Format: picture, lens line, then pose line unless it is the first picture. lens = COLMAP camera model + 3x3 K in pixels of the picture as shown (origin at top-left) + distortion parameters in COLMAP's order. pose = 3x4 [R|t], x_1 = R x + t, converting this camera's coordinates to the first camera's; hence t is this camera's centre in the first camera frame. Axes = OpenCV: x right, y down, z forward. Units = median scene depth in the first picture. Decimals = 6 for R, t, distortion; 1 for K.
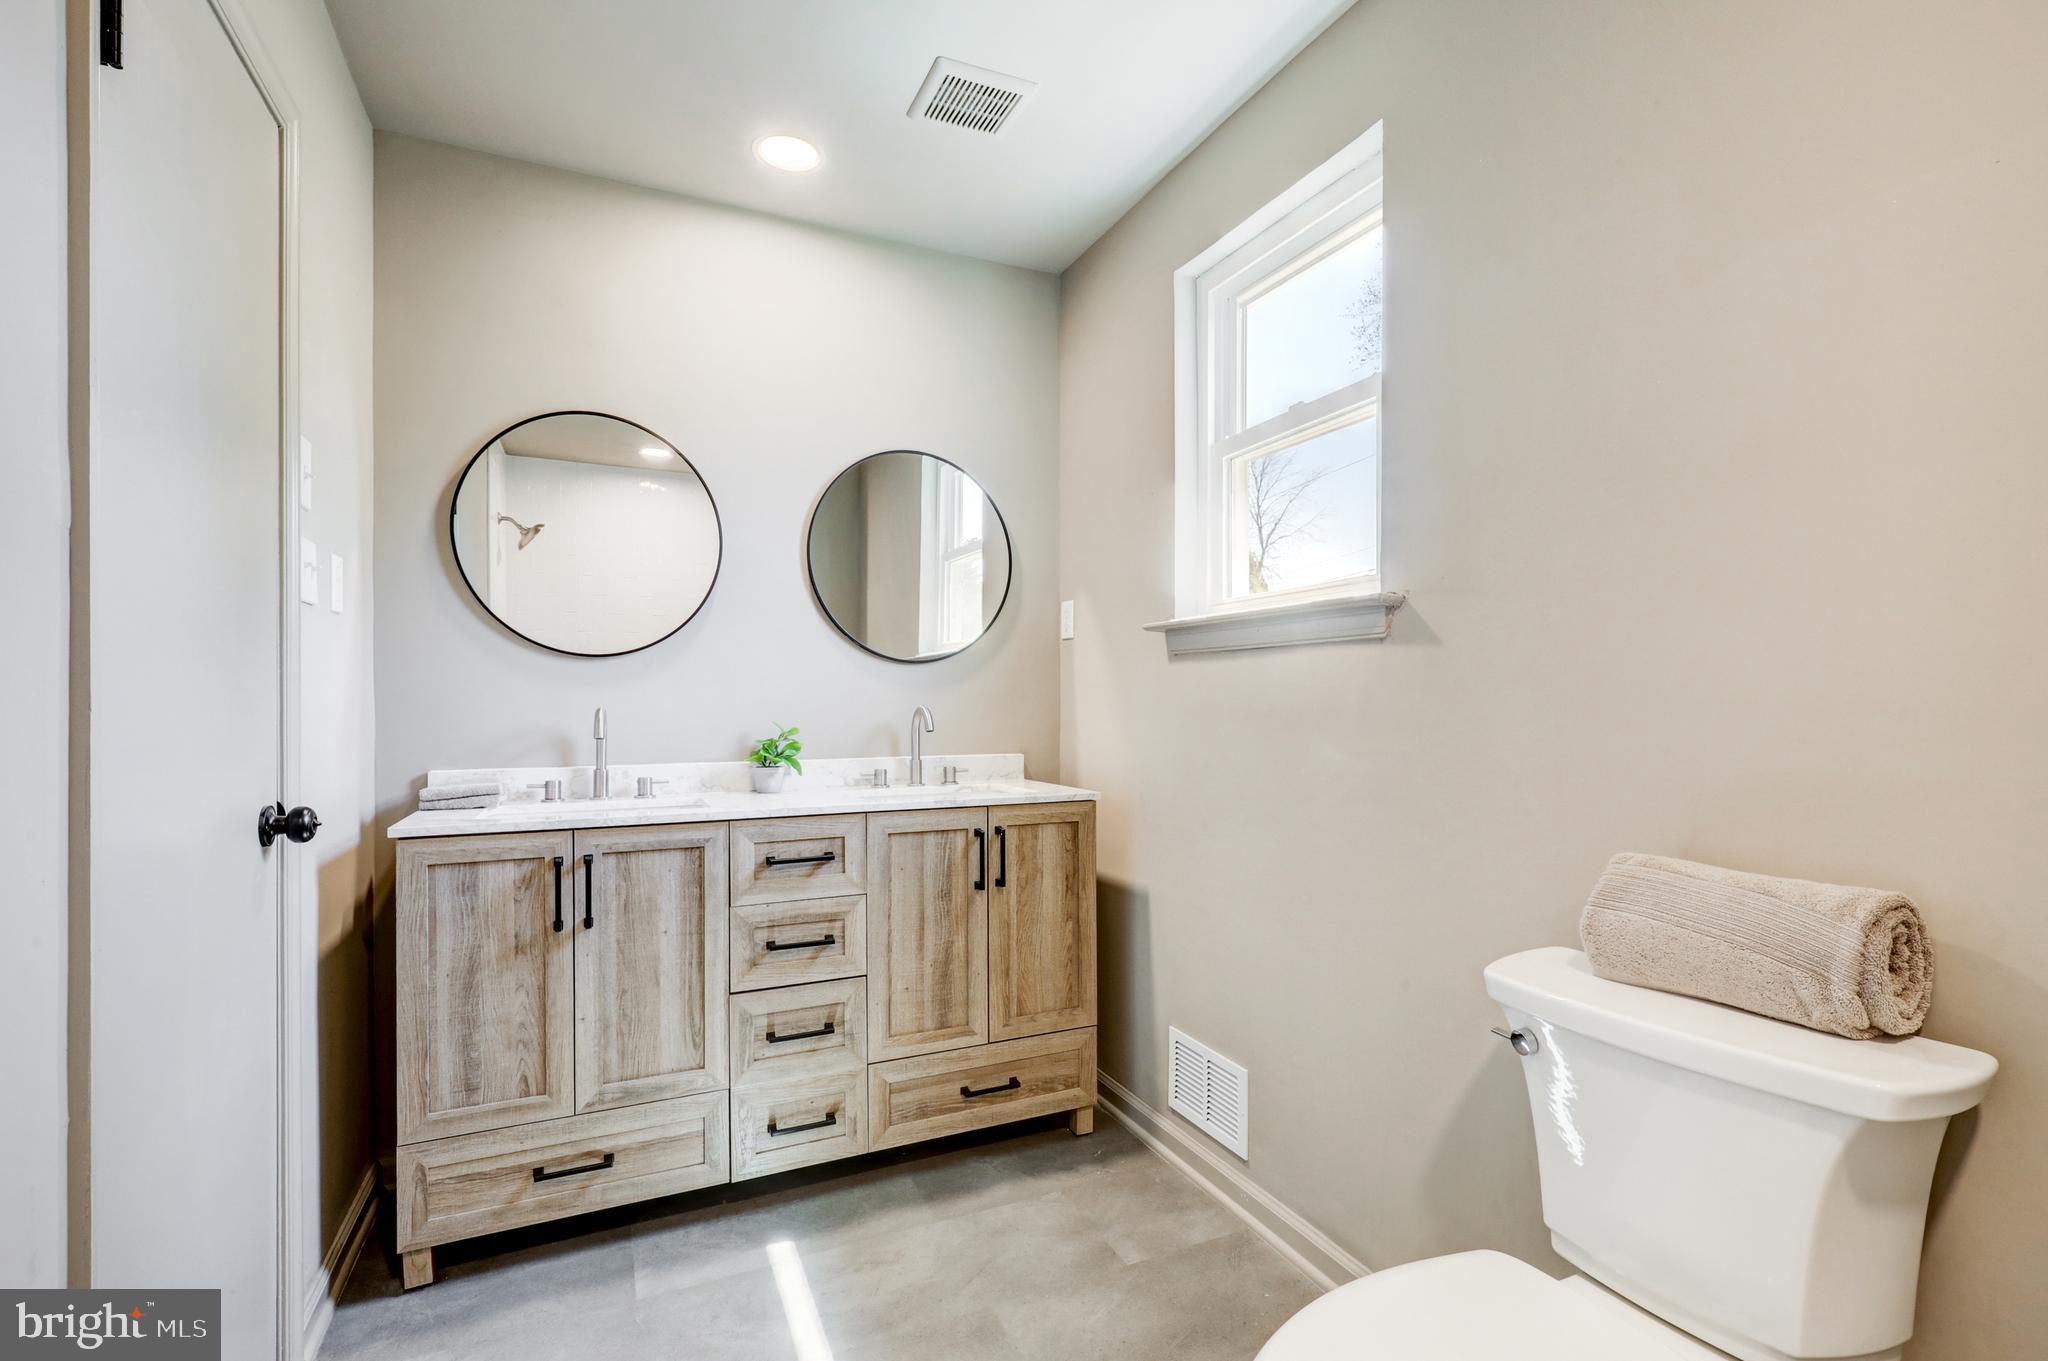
lens RADIAL K [[954.9, 0, 1029.6], [0, 954.9, 688.5], [0, 0, 1]] dist [-0.002367, -0.000232]
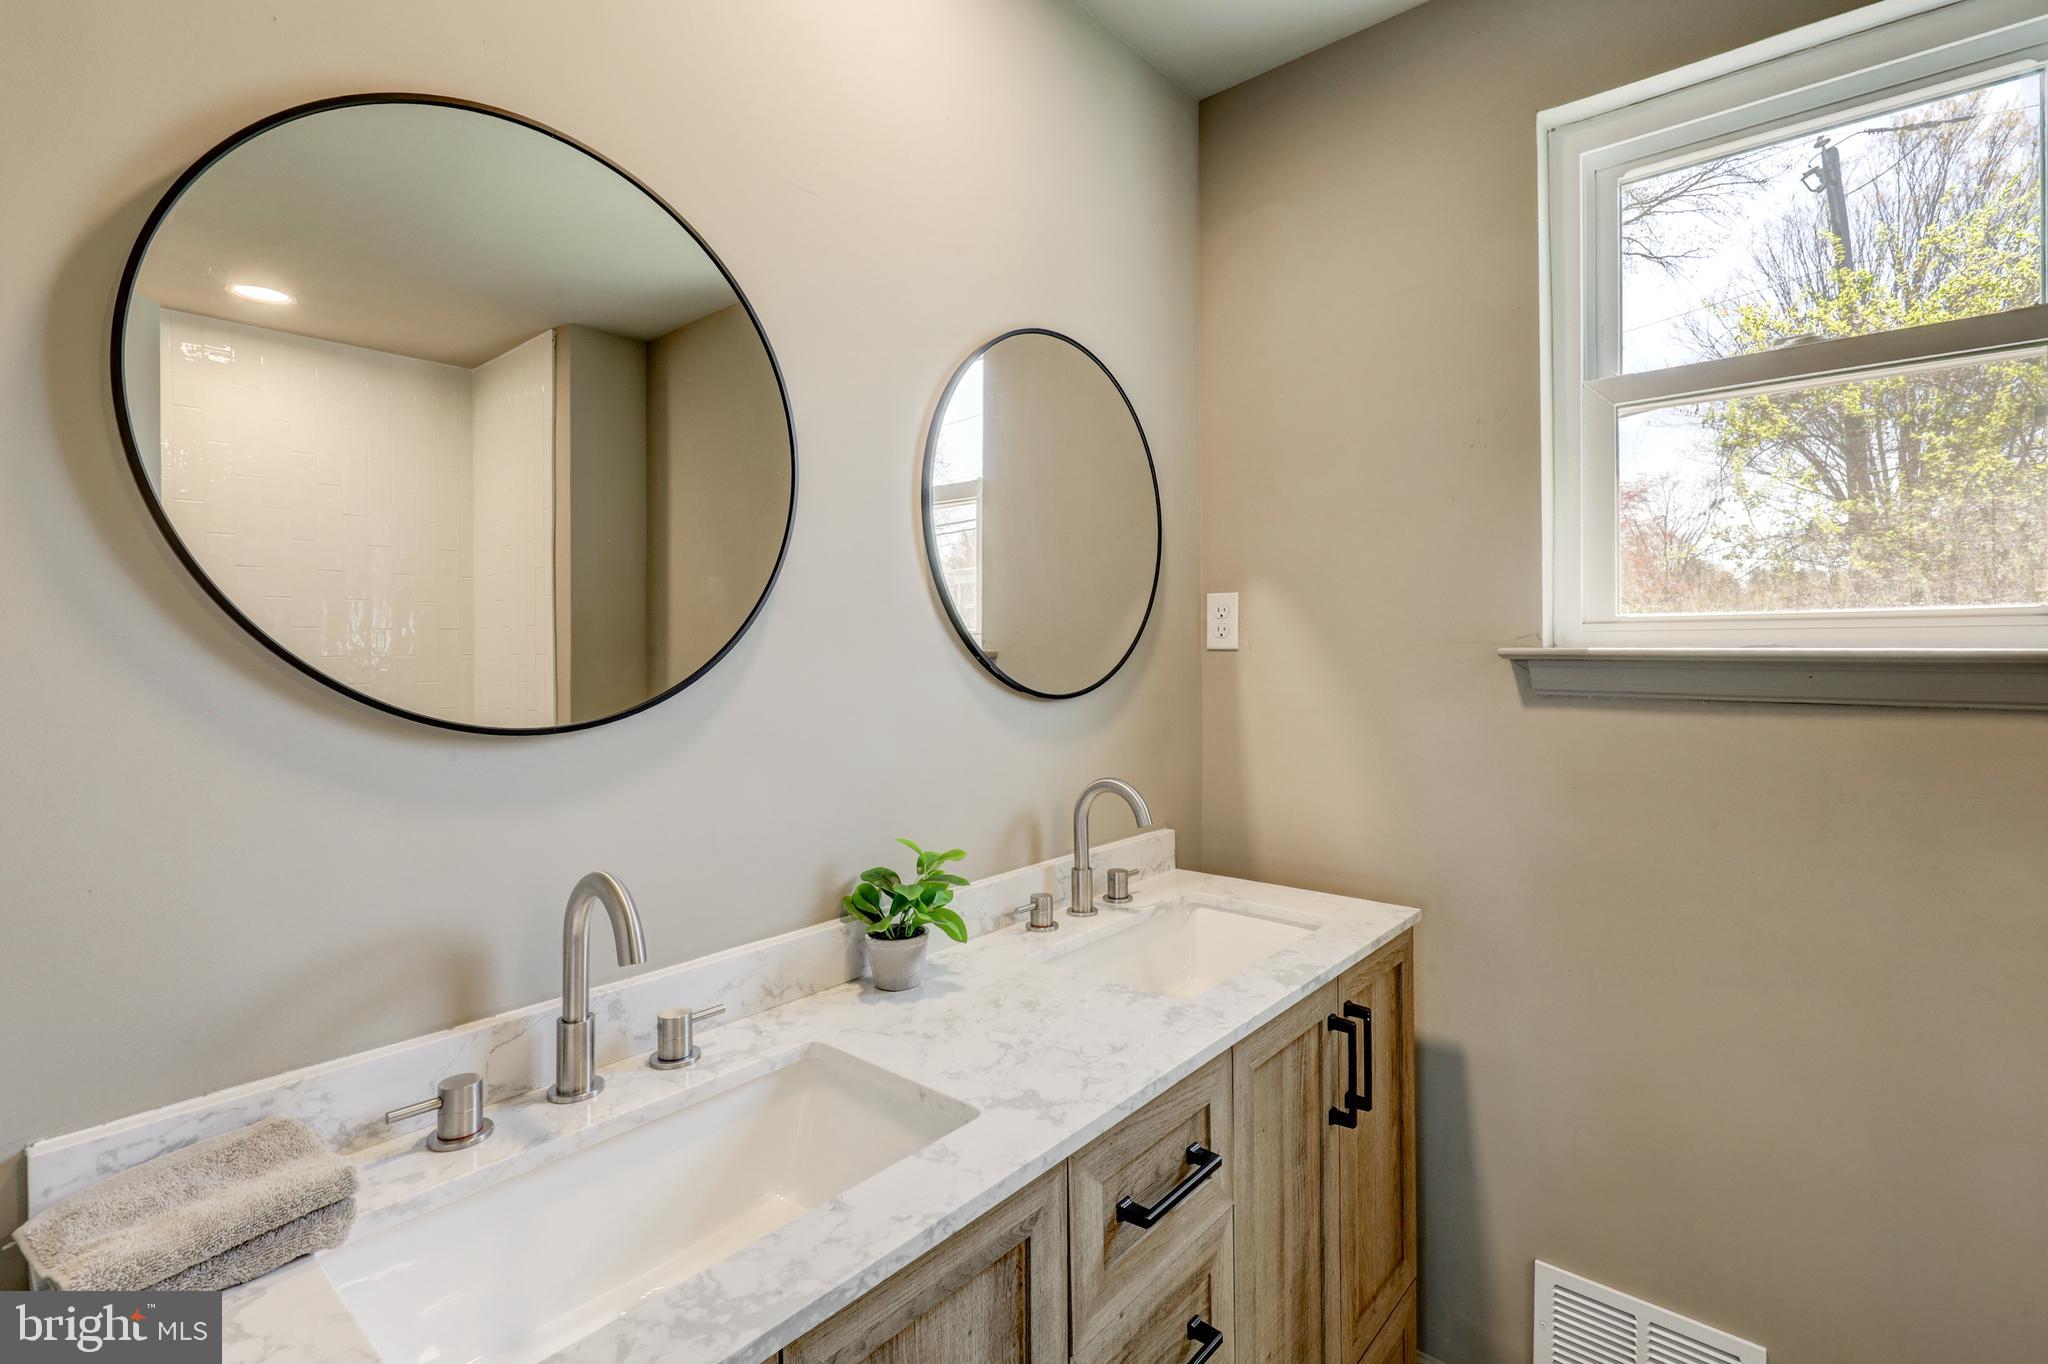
lens RADIAL K [[954.9, 0, 1027.1], [0, 954.9, 643.3], [0, 0, 1]] dist [-0.002367, -0.000232]
pose [[0.902494, 0.001377, 0.430701, -0.448768], [-0.009017, 0.999836, 0.015698, -0.079721], [-0.430609, -0.018051, 0.902358, 0.557530]]
